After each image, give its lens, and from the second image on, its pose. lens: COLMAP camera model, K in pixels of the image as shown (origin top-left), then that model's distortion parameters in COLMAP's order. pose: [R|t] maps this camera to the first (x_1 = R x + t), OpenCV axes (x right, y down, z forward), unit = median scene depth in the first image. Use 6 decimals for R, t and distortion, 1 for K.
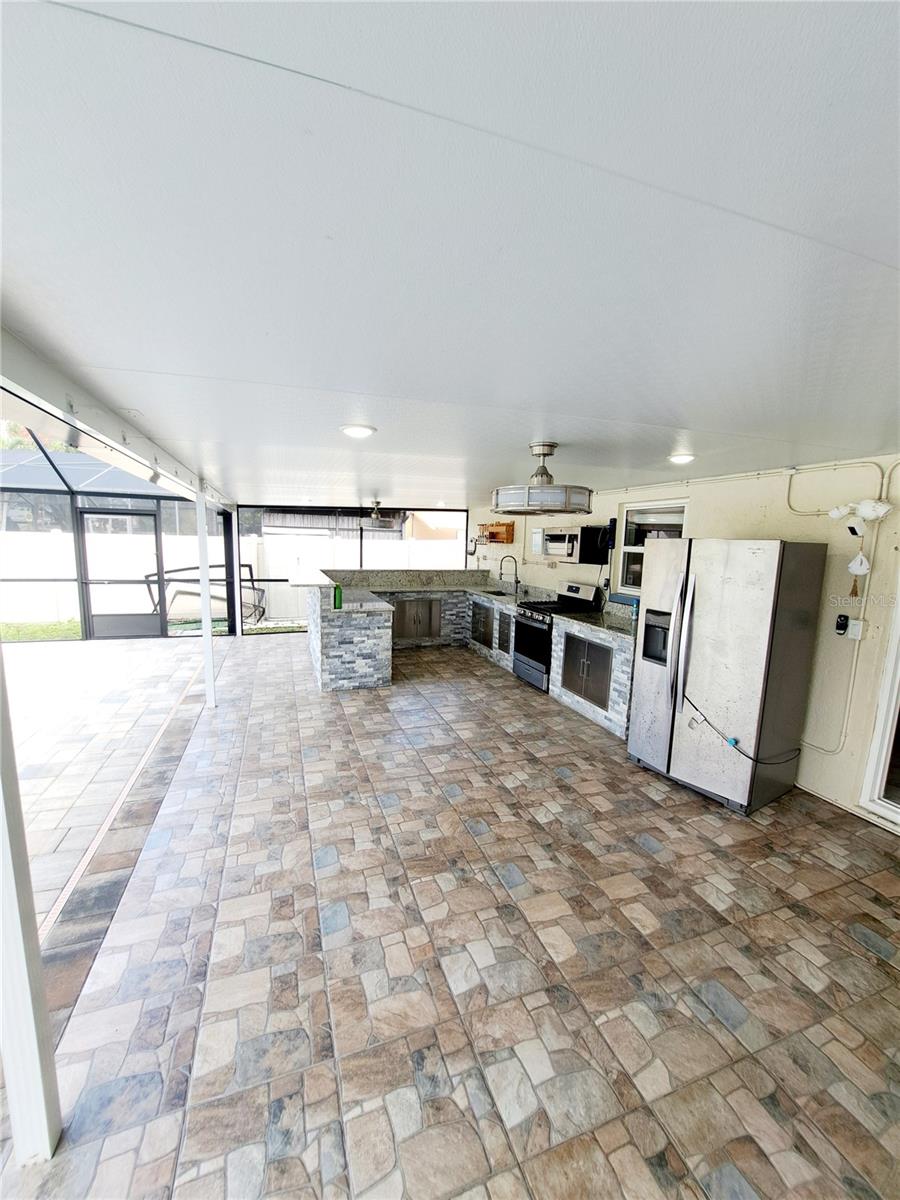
lens RADIAL K [[474.9, 0, 449.2], [0, 474.9, 614.1], [0, 0, 1]] dist [-0.016573, 0.000007]
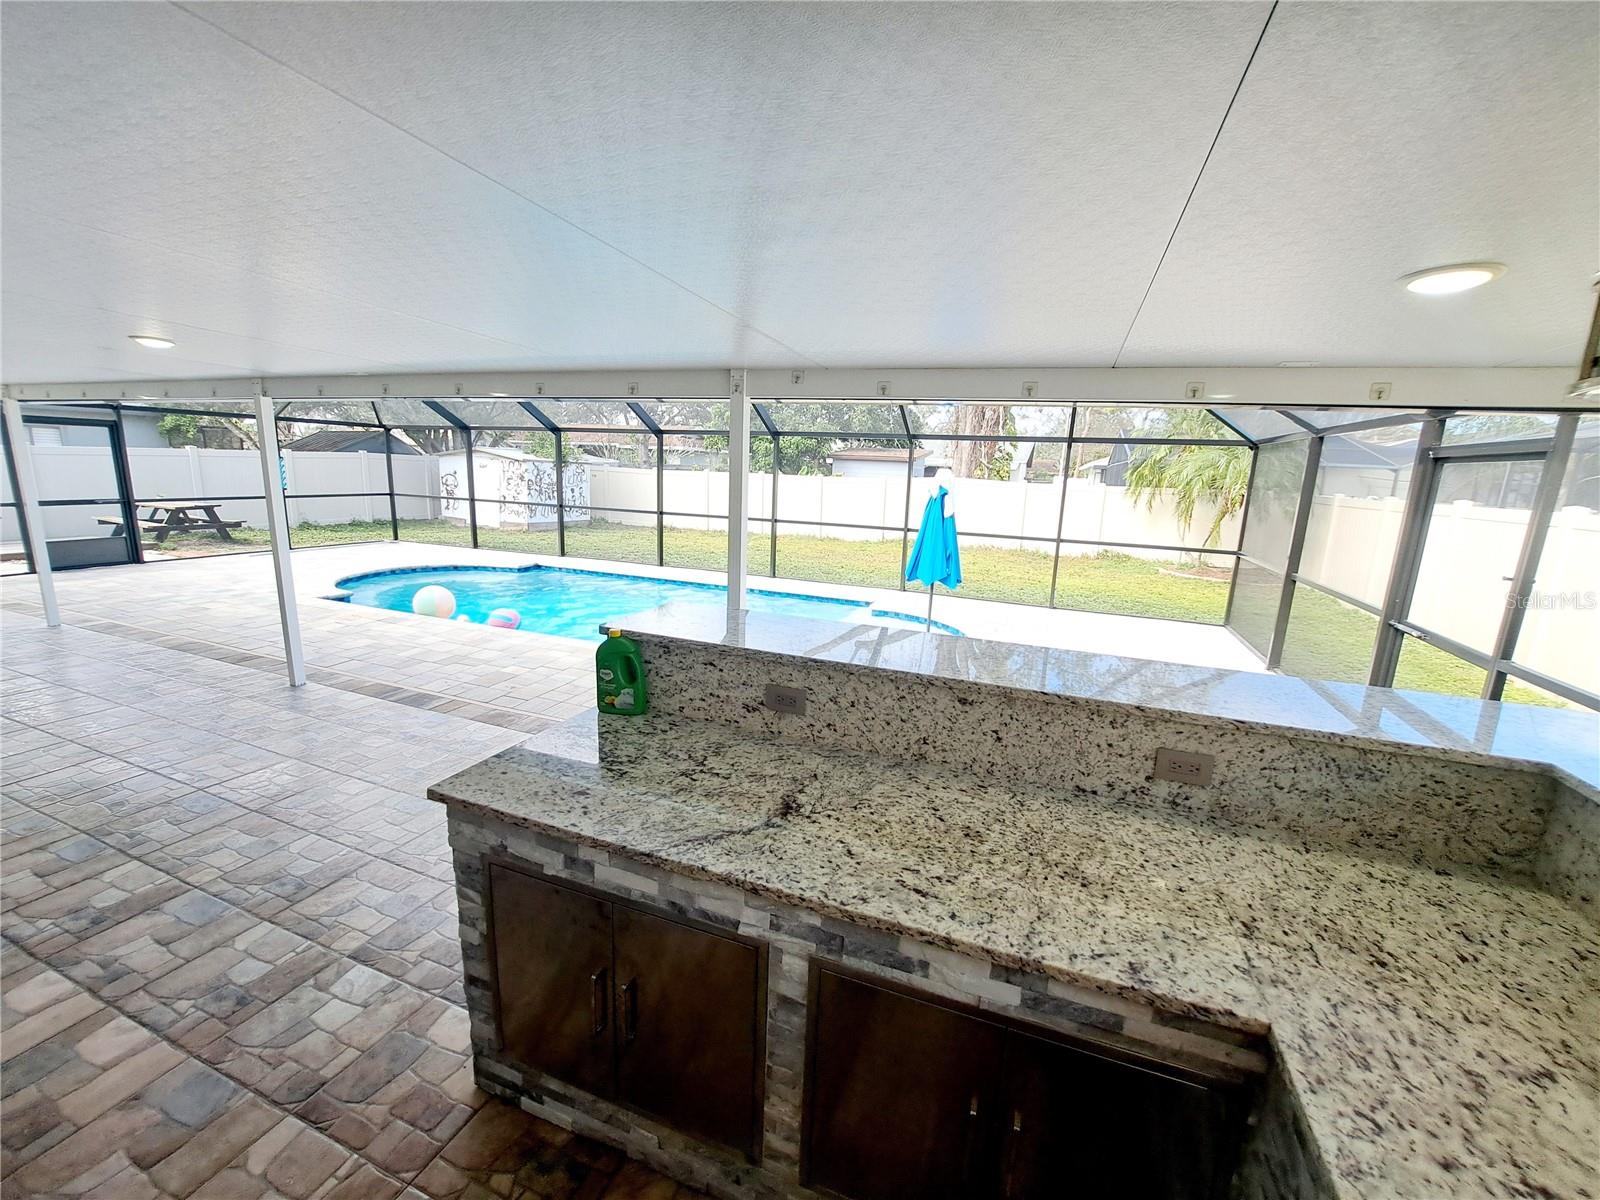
lens RADIAL K [[637.7, 0, 810.5], [0, 637.7, 603.7], [0, 0, 1]] dist [-0.017742, -0.000272]
pose [[-0.644344, 0.106592, -0.757271, -0.017396], [-0.169964, 0.945511, 0.277707, -0.200312], [0.745609, 0.307647, -0.591117, 1.284162]]
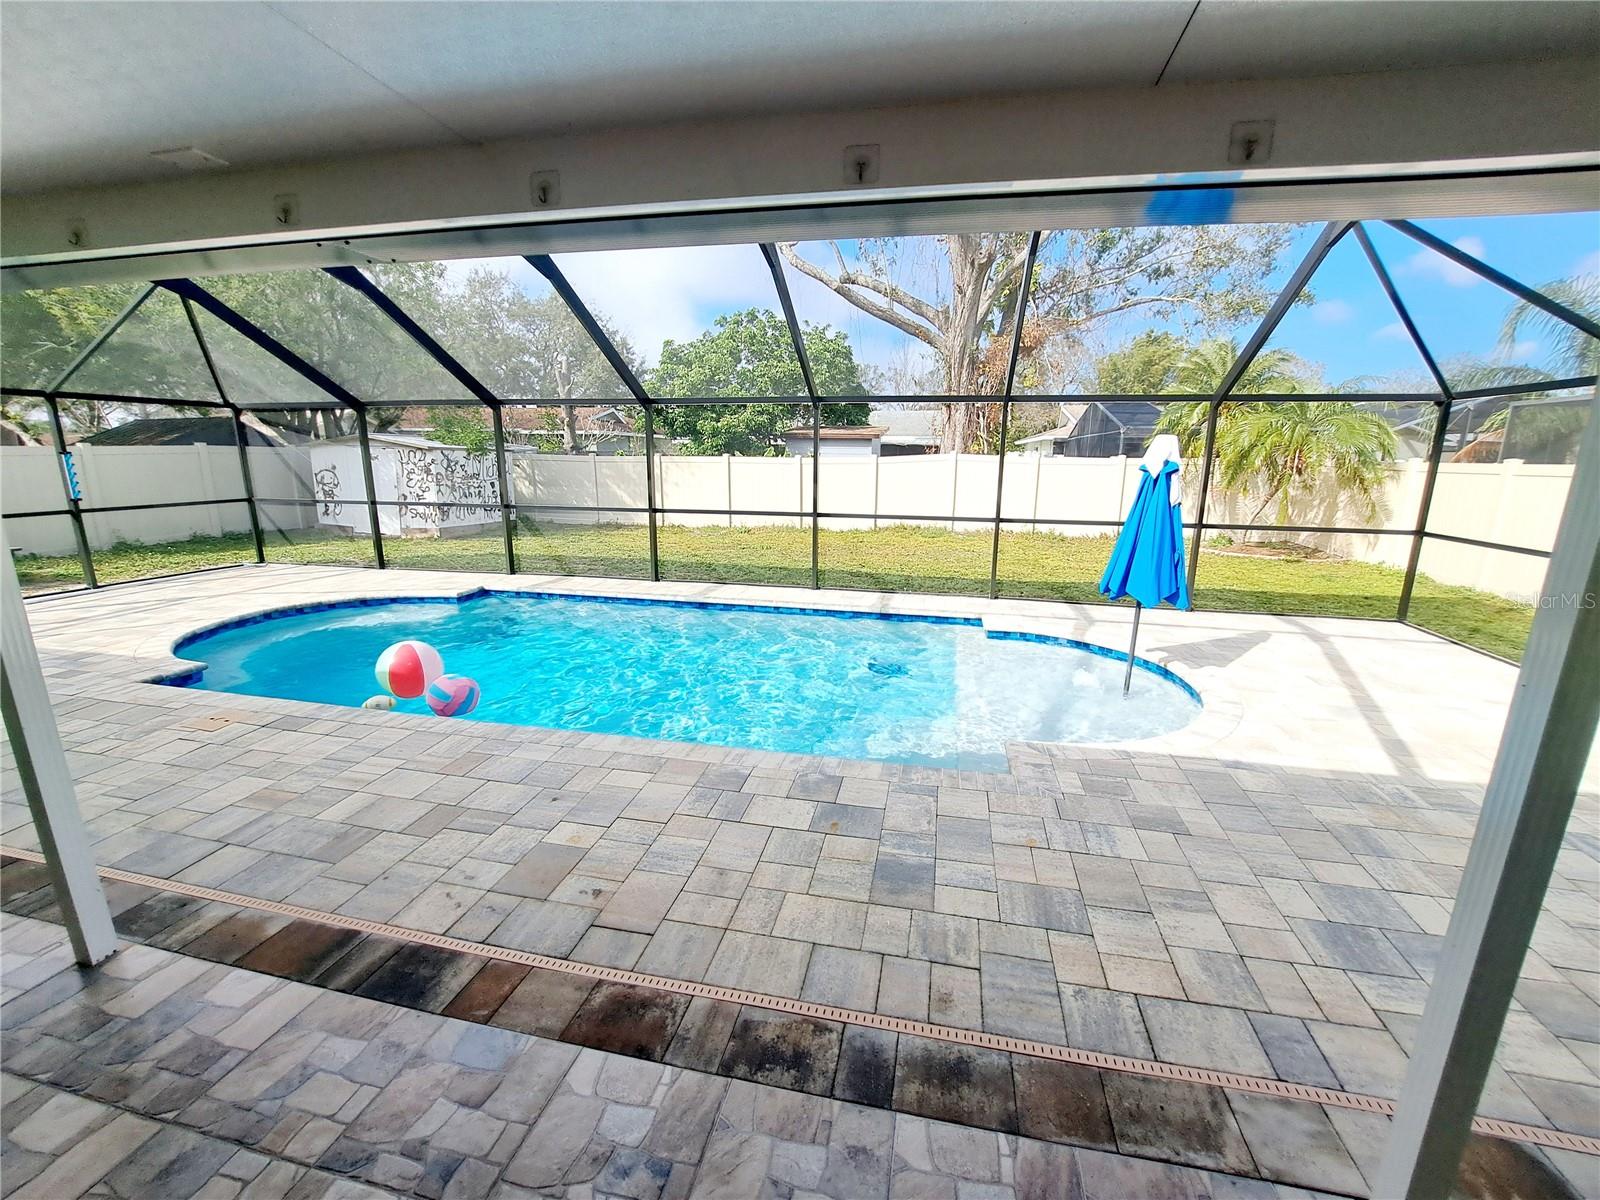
lens RADIAL K [[637.7, 0, 810.5], [0, 637.7, 603.7], [0, 0, 1]] dist [-0.017742, -0.000272]
pose [[-0.519131, 0.164556, -0.838704, -0.157785], [-0.150760, 0.948274, 0.279370, -0.101430], [0.841293, 0.271472, -0.467471, 0.735972]]
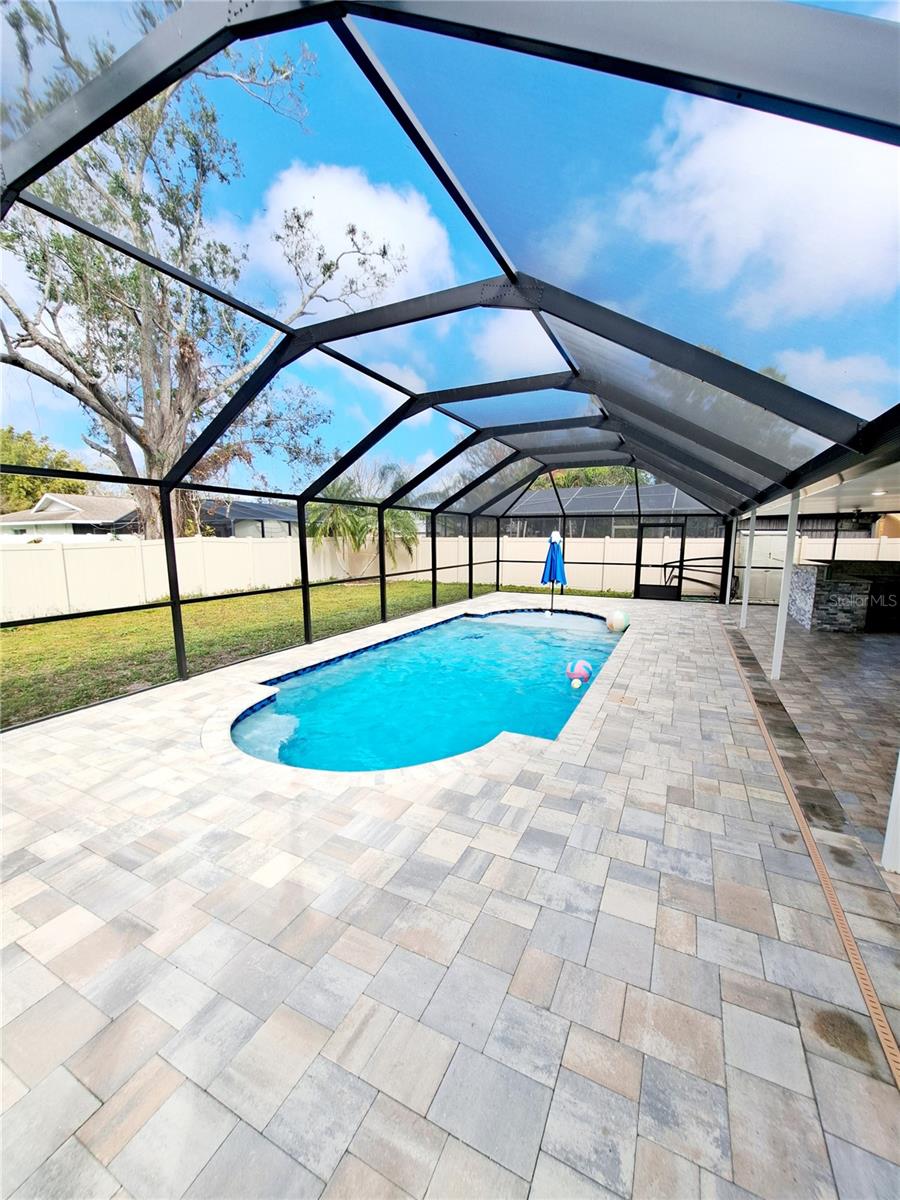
lens RADIAL K [[478.5, 0, 451.1], [0, 478.5, 613.4], [0, 0, 1]] dist [-0.025401, 0.005137]
pose [[0.697207, 0.081699, -0.712199, 0.023955], [-0.089373, 0.995640, 0.026721, 0.173476], [0.711277, 0.045021, 0.701469, -1.032801]]
